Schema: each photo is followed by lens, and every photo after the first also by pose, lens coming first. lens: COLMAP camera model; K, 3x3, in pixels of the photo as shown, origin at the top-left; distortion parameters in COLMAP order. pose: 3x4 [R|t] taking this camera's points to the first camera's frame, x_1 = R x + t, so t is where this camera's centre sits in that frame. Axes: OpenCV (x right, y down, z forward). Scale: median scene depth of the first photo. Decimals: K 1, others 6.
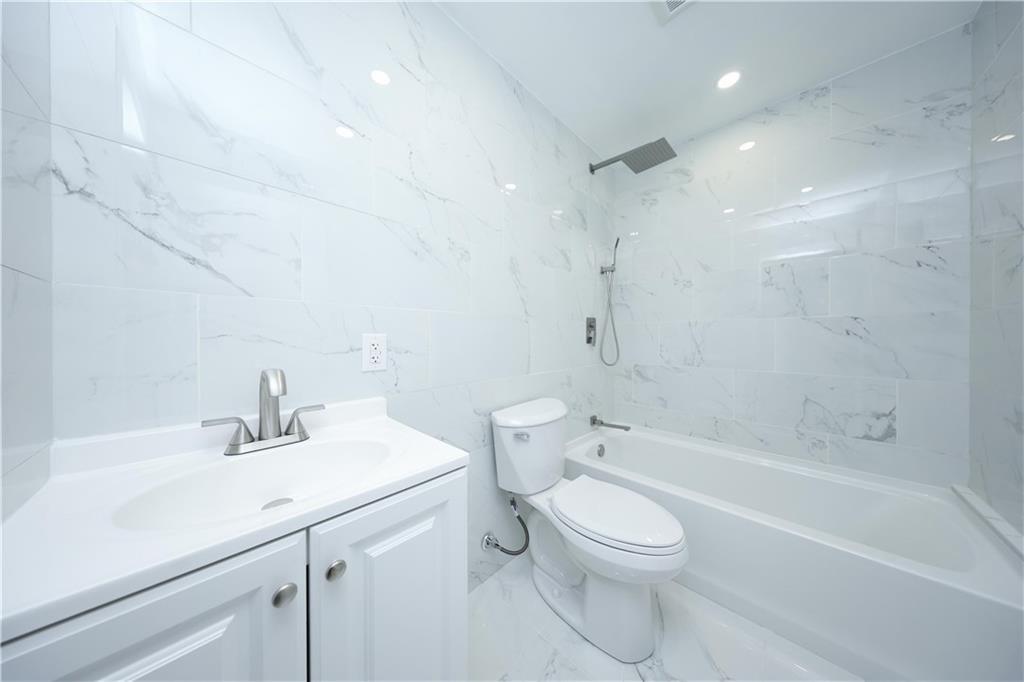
lens RADIAL K [[296.2, 0, 512.0], [0, 296.2, 341.0], [0, 0, 1]] dist [0.000048, -0.000136]
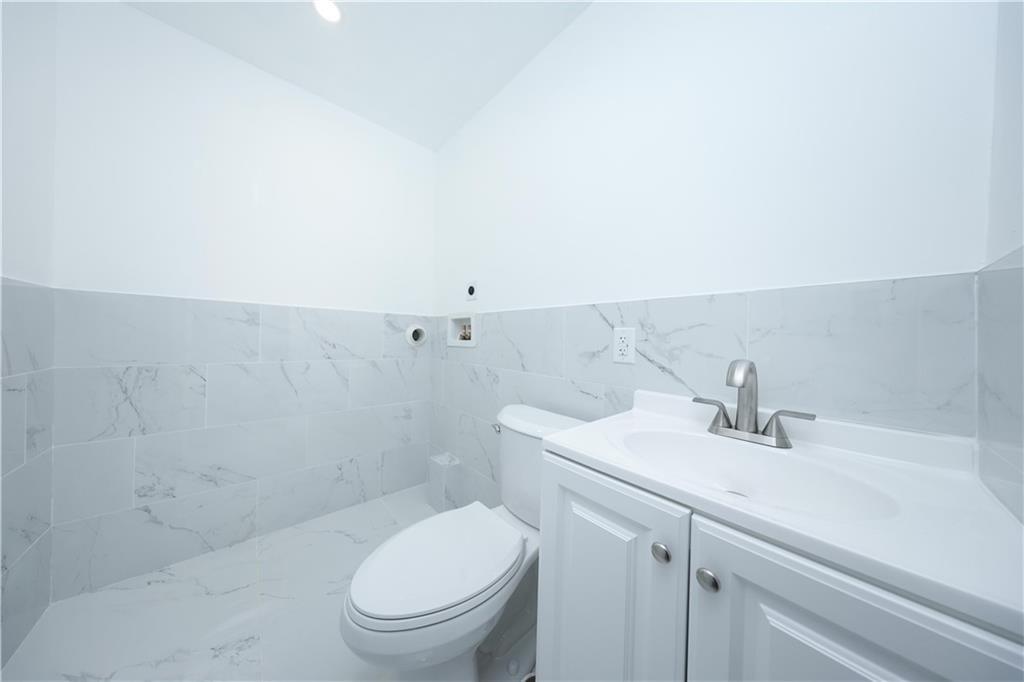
lens RADIAL K [[296.2, 0, 512.0], [0, 296.2, 341.0], [0, 0, 1]] dist [0.000048, -0.000136]
pose [[-0.069008, 0.021141, -0.997392, 0.262799], [-0.006584, 0.999744, 0.021646, 0.000466], [0.997594, 0.008060, -0.068851, 0.267811]]
